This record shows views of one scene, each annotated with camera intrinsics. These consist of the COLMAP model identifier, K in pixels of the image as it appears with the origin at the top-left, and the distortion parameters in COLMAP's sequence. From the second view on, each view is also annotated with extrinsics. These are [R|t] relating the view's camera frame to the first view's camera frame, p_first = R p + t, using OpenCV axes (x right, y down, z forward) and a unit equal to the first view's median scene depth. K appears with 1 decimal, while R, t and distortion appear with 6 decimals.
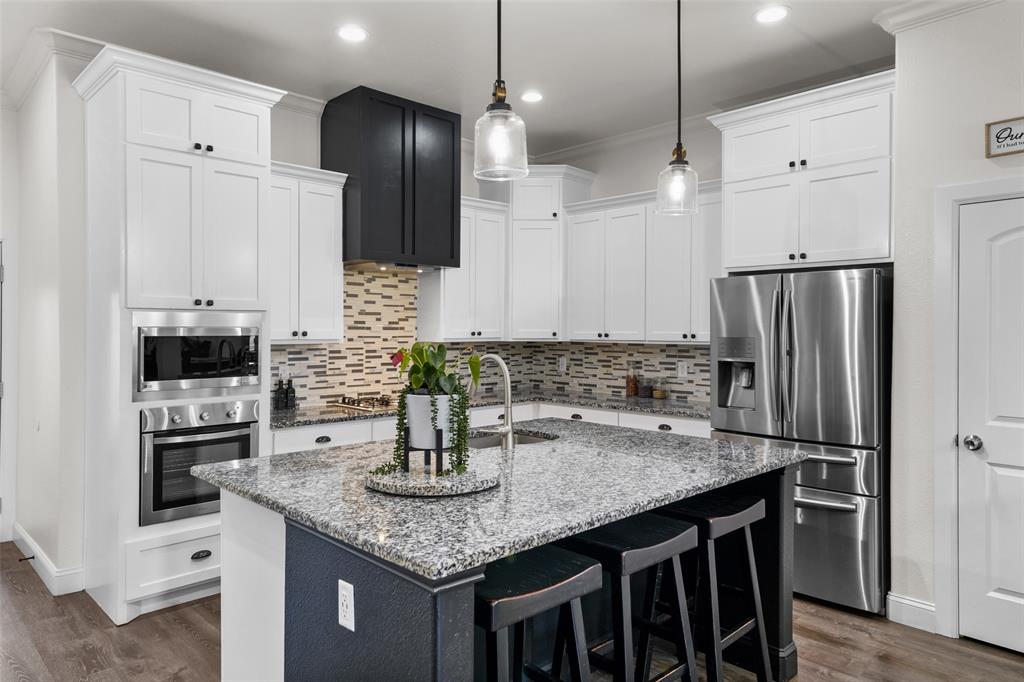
lens RADIAL K [[629.2, 0, 521.5], [0, 629.2, 337.5], [0, 0, 1]] dist [0.002776, 0.003817]
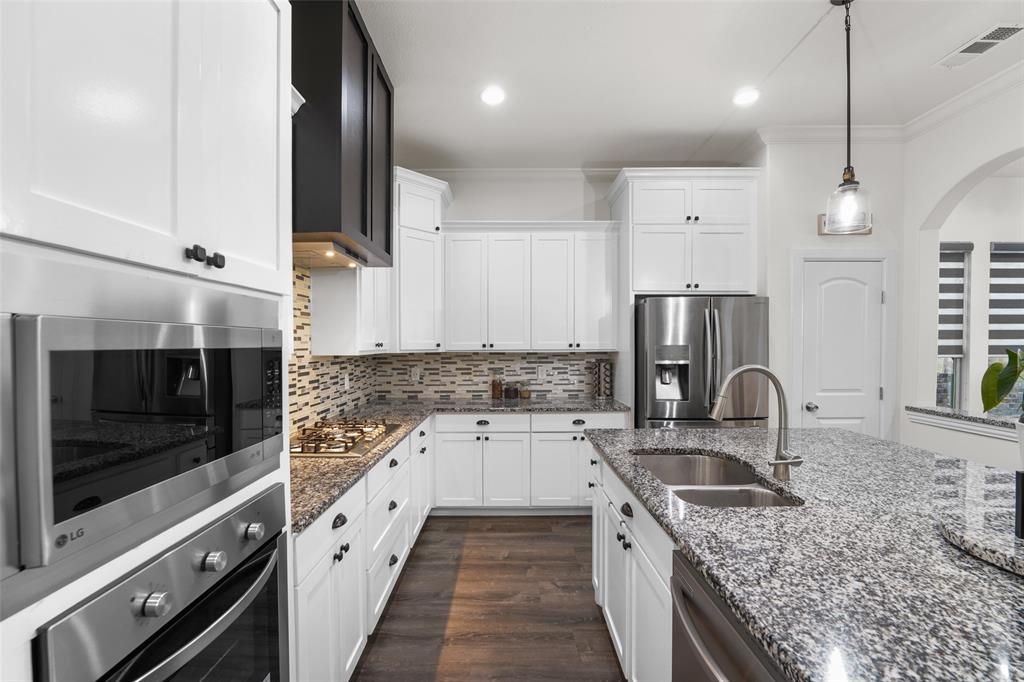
lens RADIAL K [[411.1, 0, 505.9], [0, 411.1, 350.0], [0, 0, 1]] dist [0.008052, -0.001127]
pose [[0.717405, -0.016162, 0.696468, -0.357618], [0.014982, 0.999858, 0.007770, -0.001047], [-0.696495, 0.004860, 0.717545, 0.468504]]
